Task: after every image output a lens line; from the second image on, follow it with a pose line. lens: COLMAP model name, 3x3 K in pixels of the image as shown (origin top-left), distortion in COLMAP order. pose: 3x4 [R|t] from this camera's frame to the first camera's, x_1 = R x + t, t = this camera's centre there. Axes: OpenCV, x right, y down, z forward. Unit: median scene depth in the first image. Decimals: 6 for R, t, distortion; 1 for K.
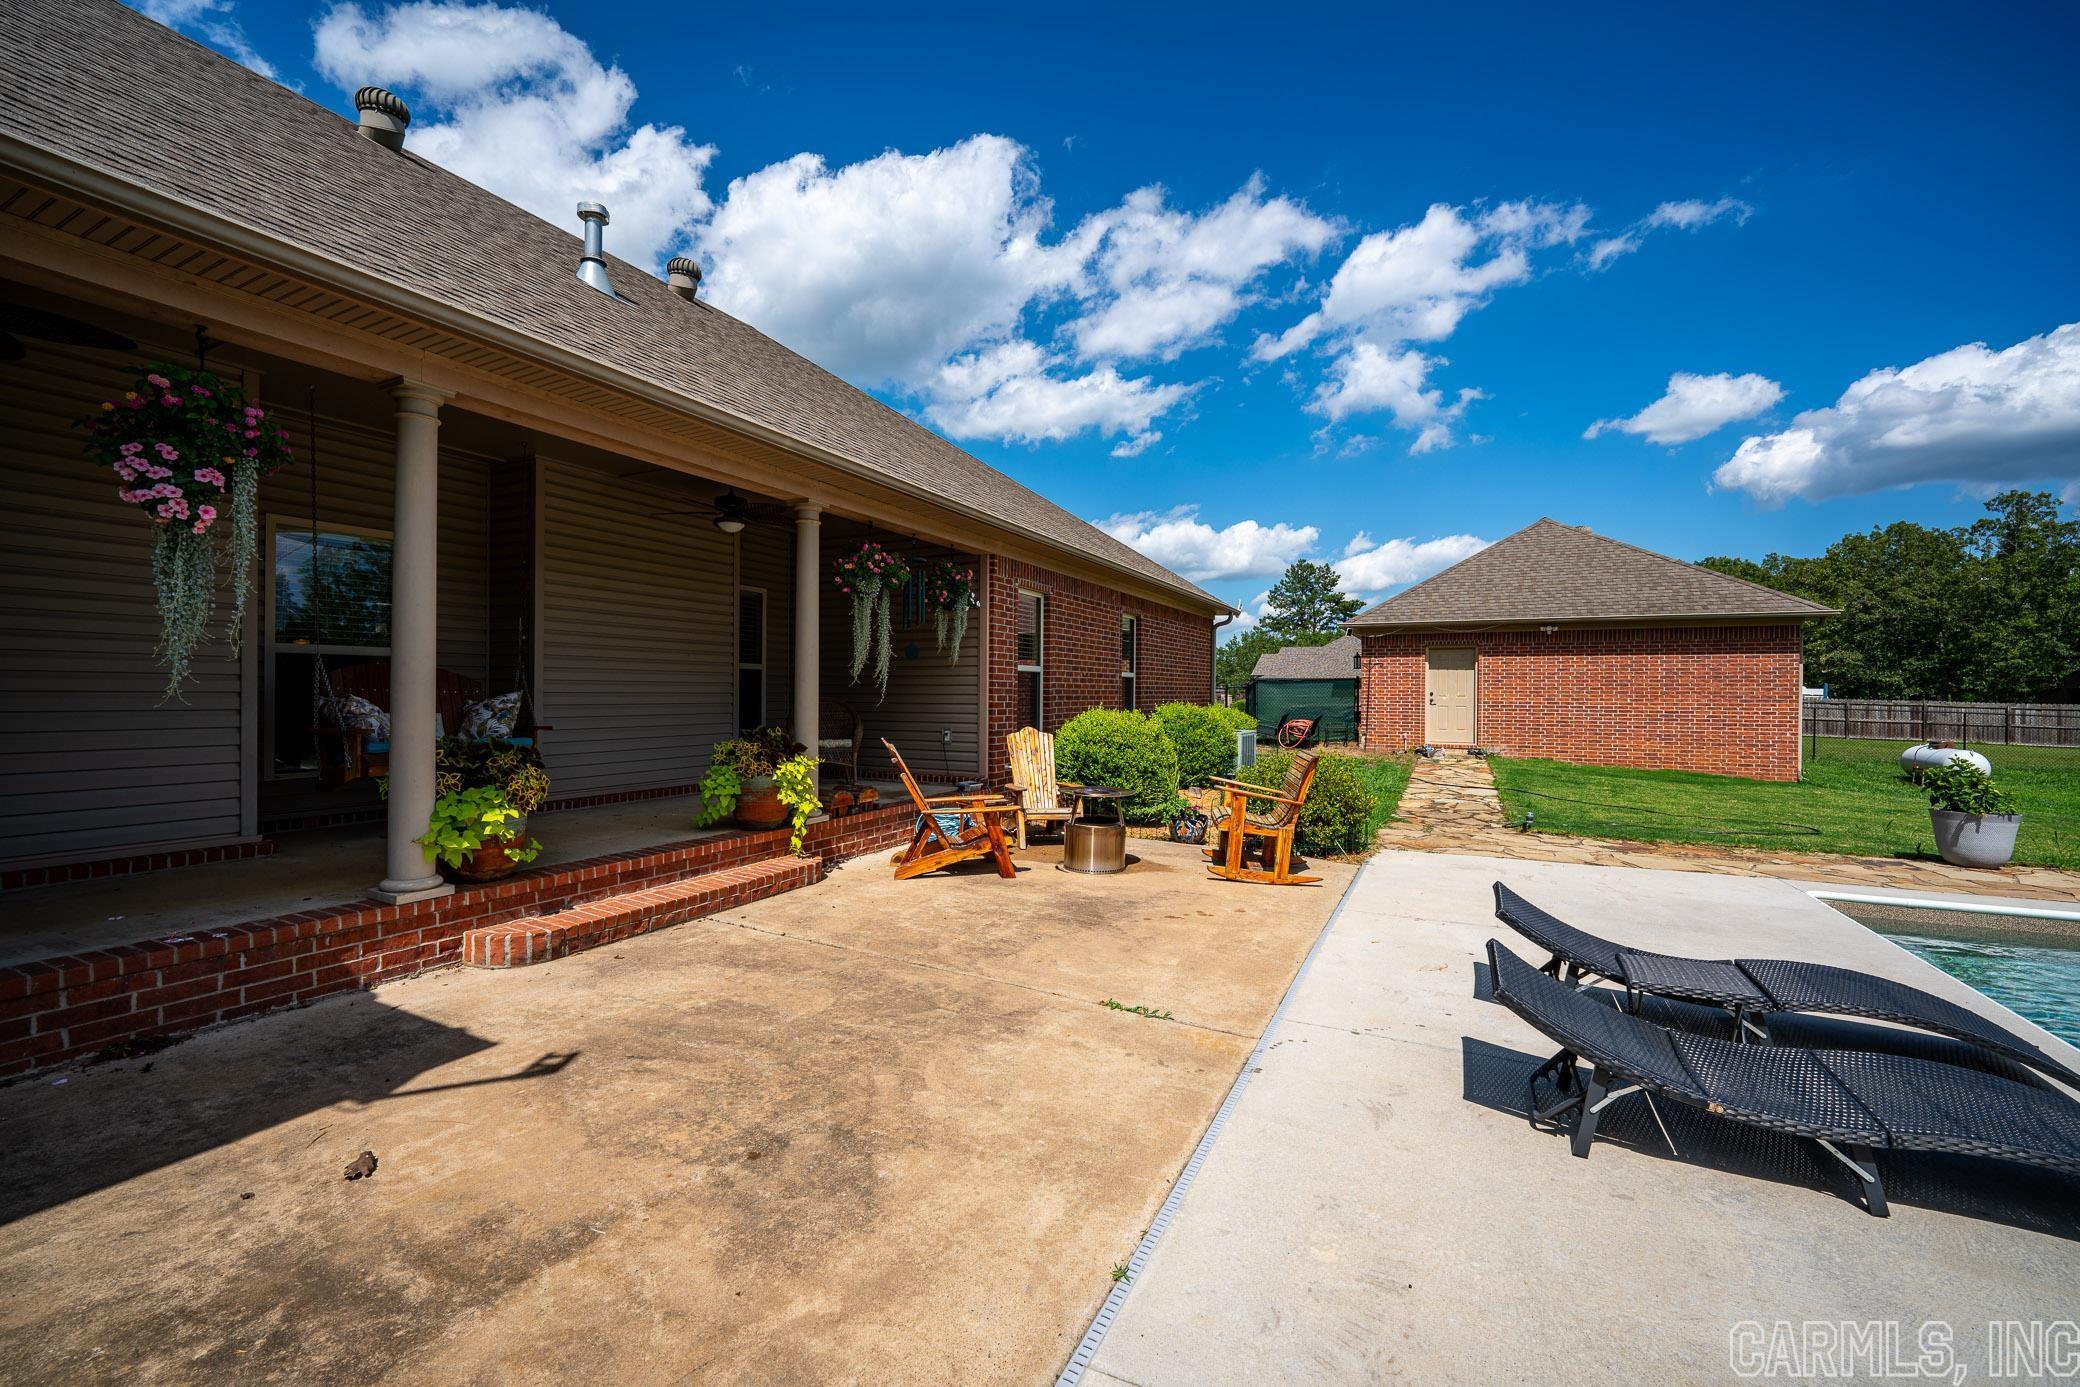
lens RADIAL K [[831.1, 0, 1056.3], [0, 831.1, 686.8], [0, 0, 1]] dist [-0.003998, -0.000808]
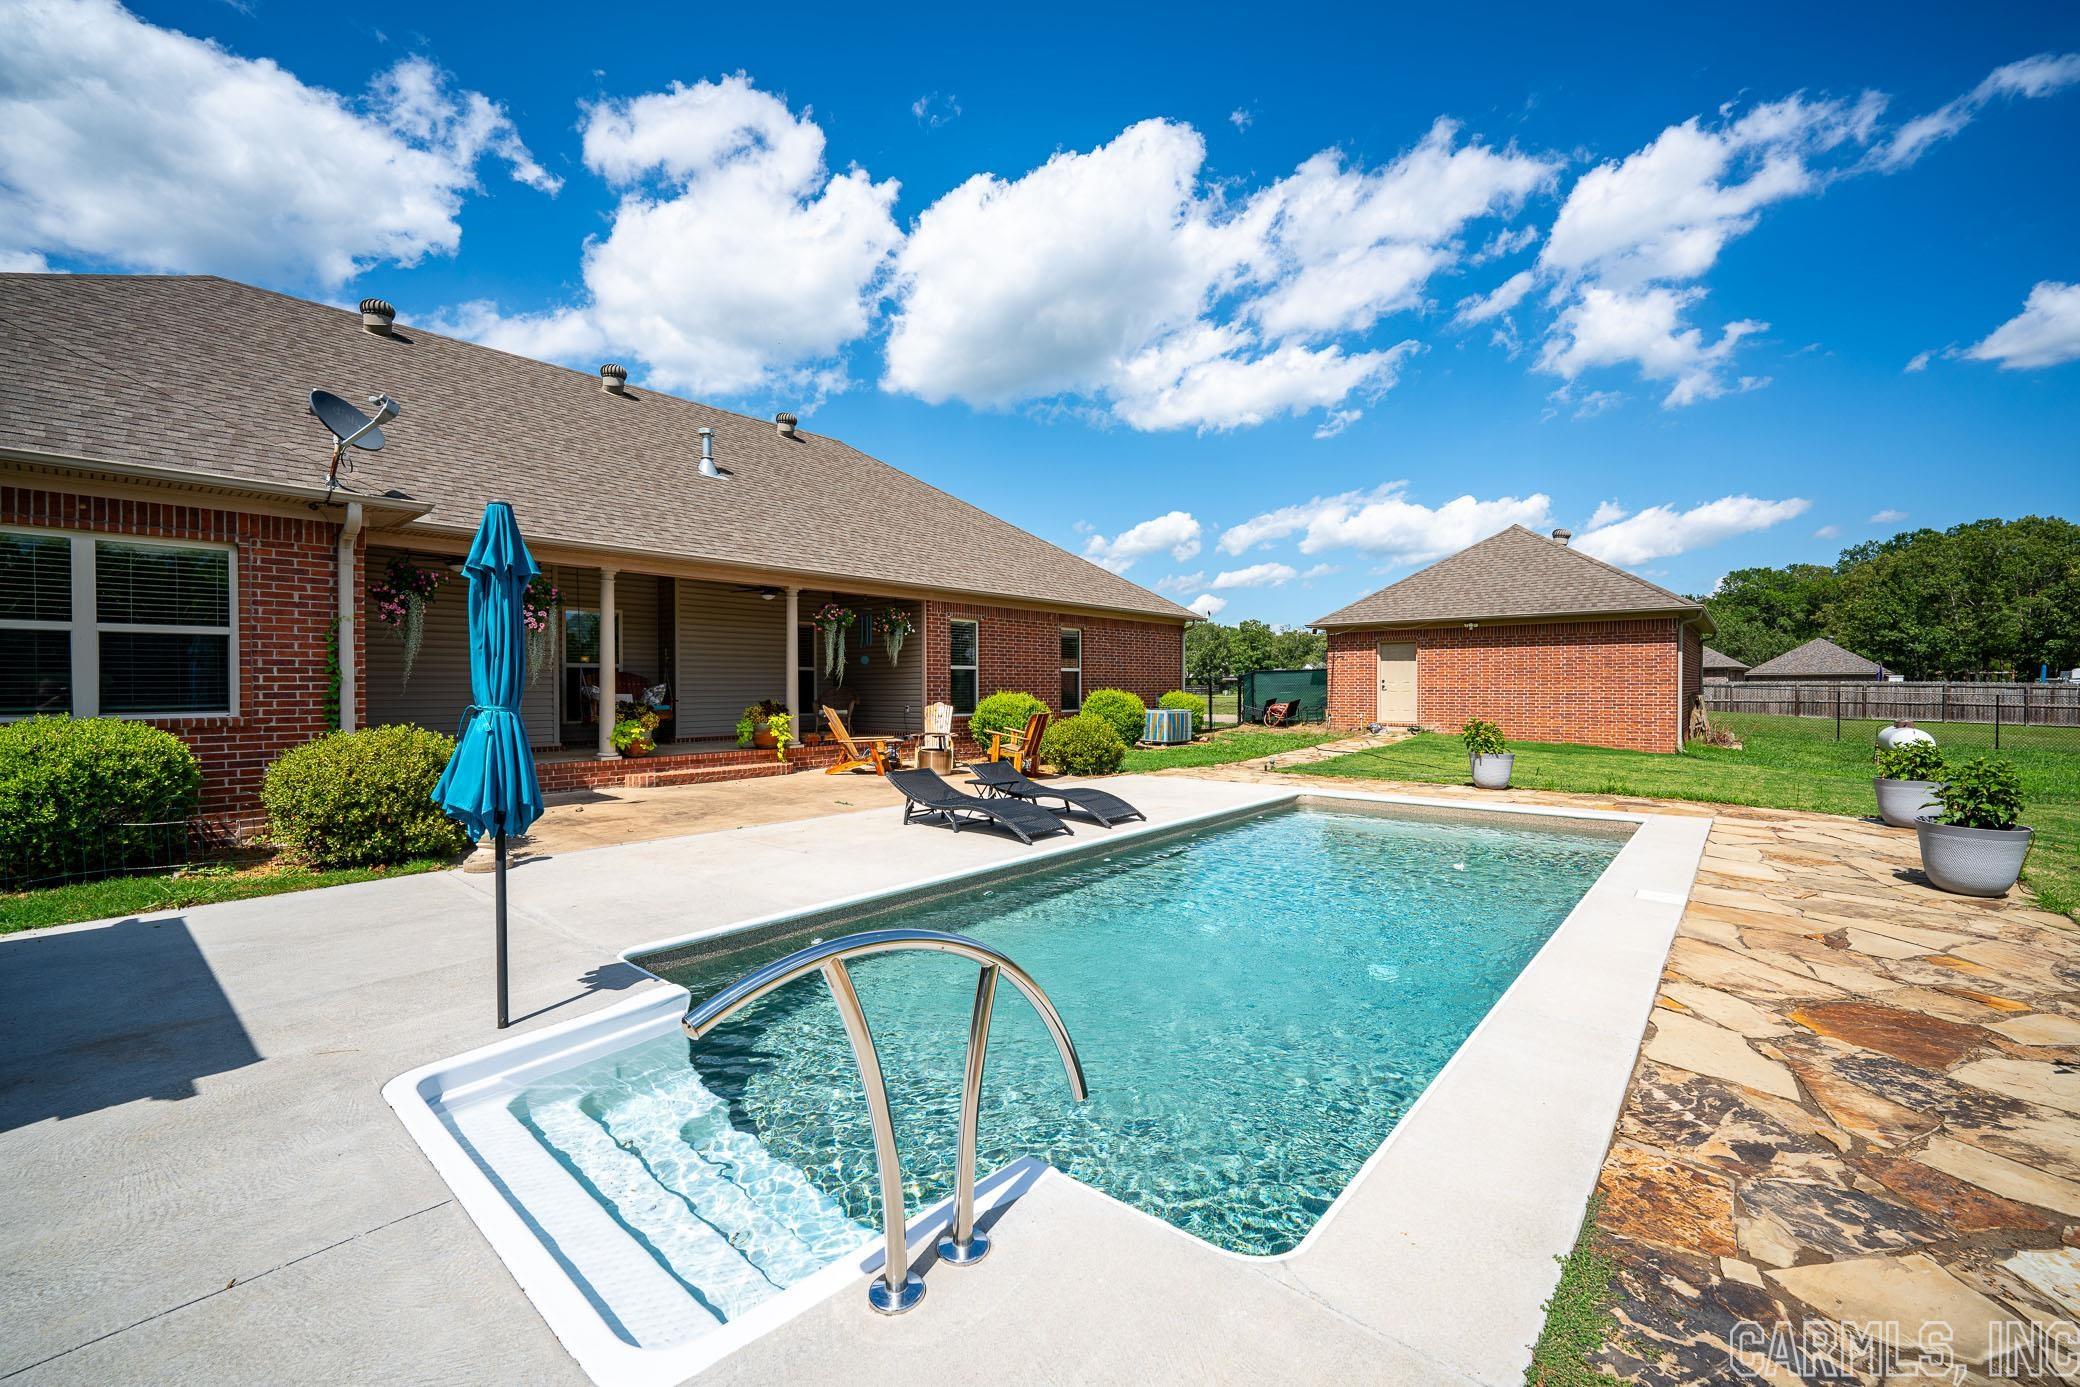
lens RADIAL K [[831.1, 0, 1050.9], [0, 831.1, 711.9], [0, 0, 1]] dist [-0.003998, -0.000808]
pose [[0.971792, -0.002535, -0.235827, 0.249811], [0.011165, 0.999316, 0.035266, 0.004223], [0.235576, -0.036904, 0.971155, -0.253410]]
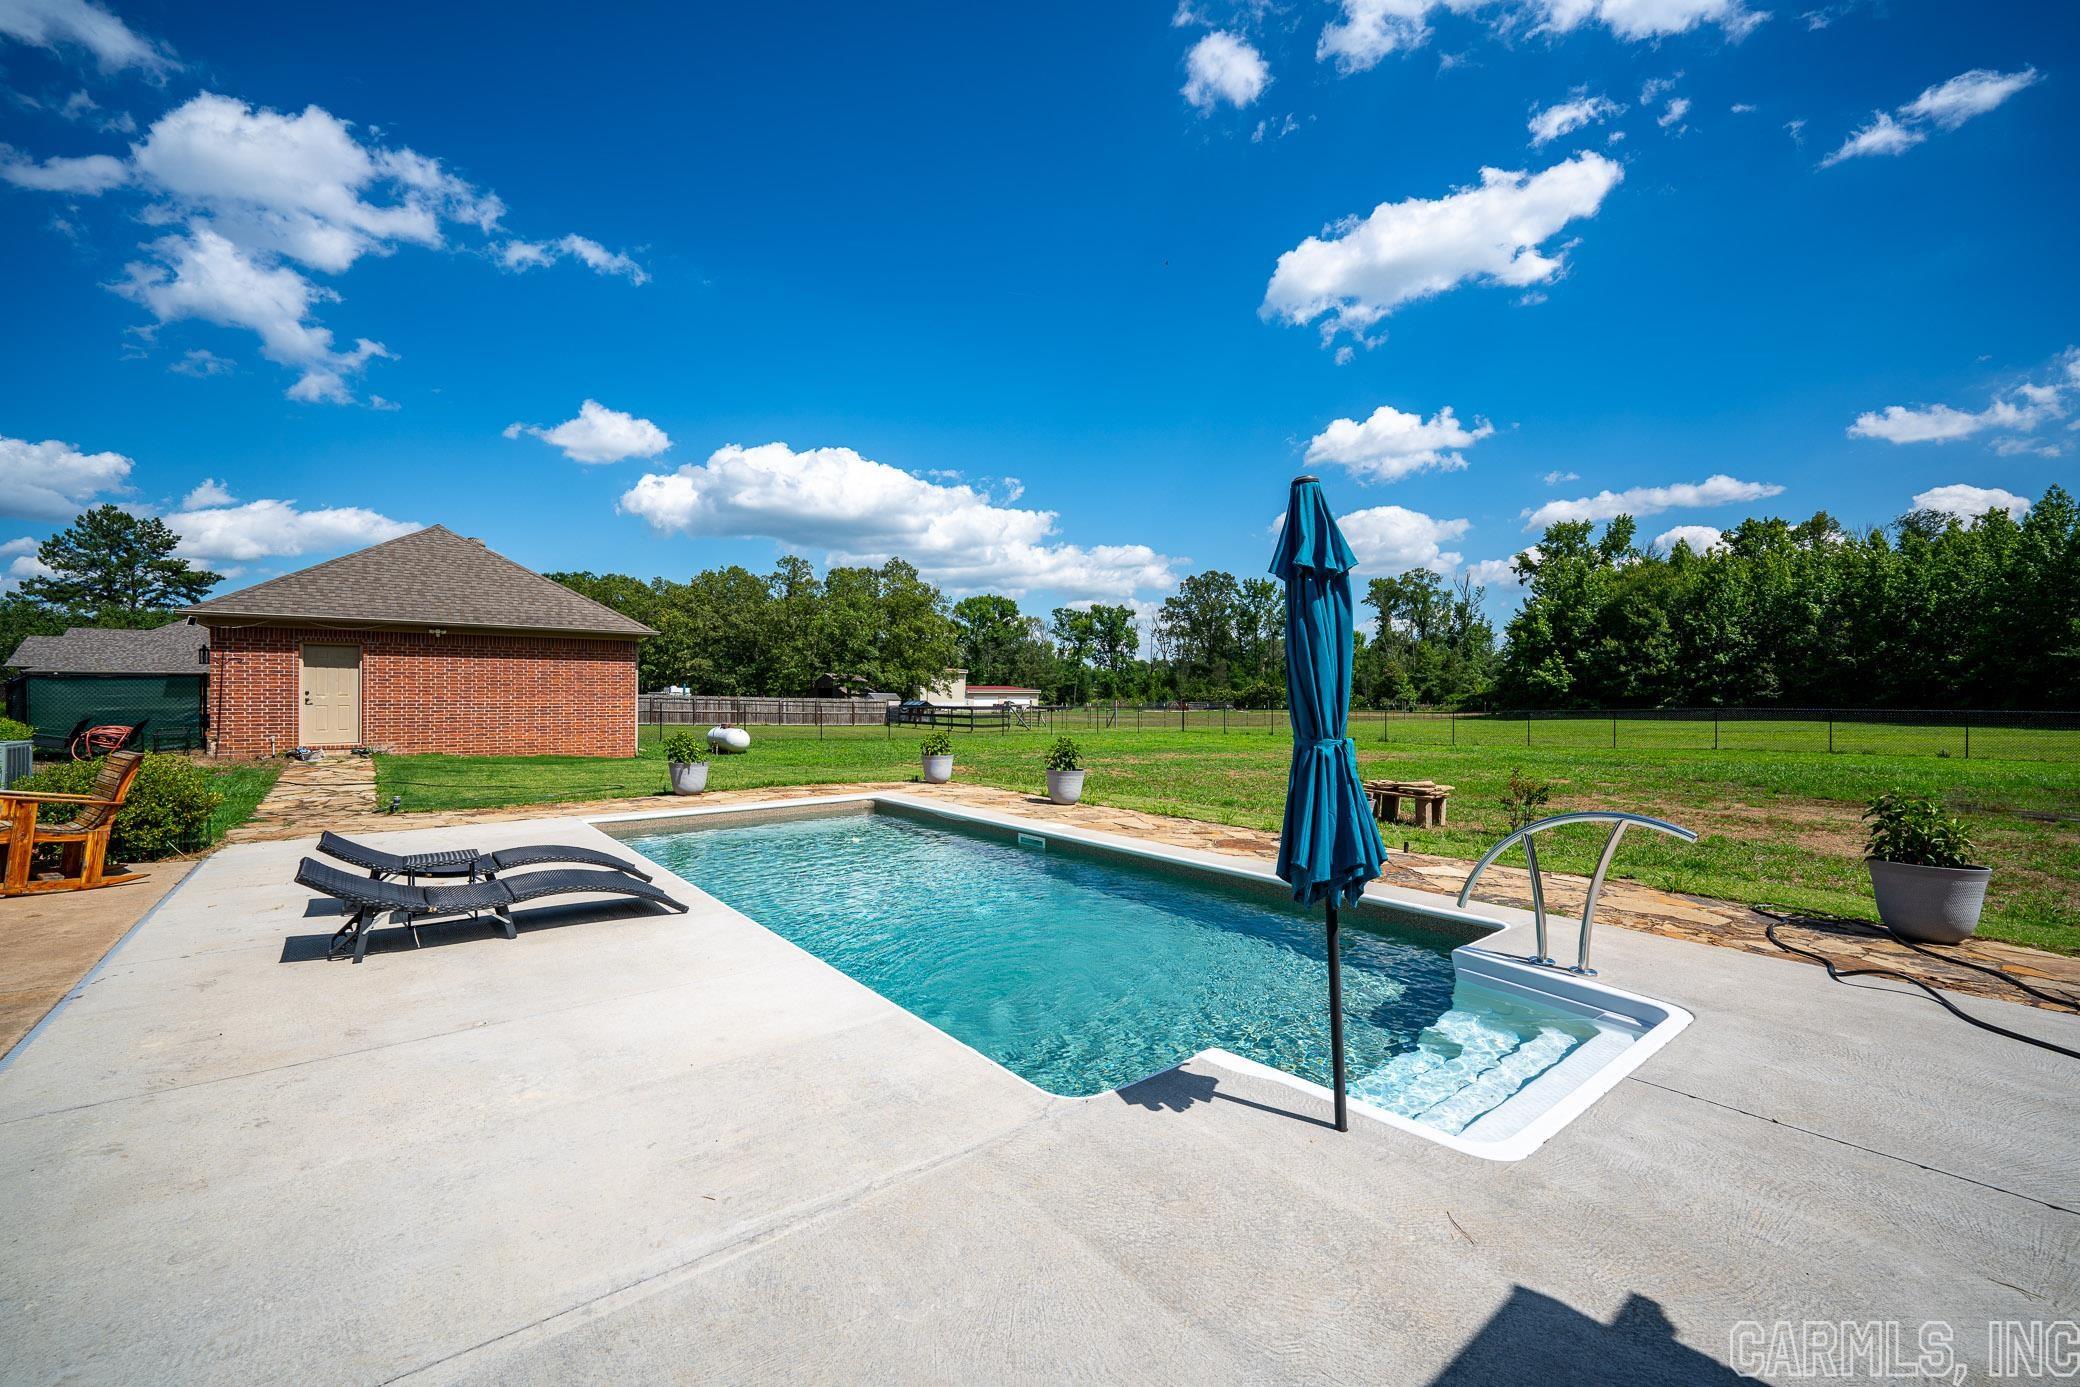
lens RADIAL K [[831.1, 0, 1028.7], [0, 831.1, 711.3], [0, 0, 1]] dist [-0.003998, -0.000808]
pose [[0.430559, -0.023458, 0.902257, -0.040684], [-0.004691, 0.999591, 0.028227, -0.001217], [-0.902550, -0.016386, 0.430273, -0.131621]]
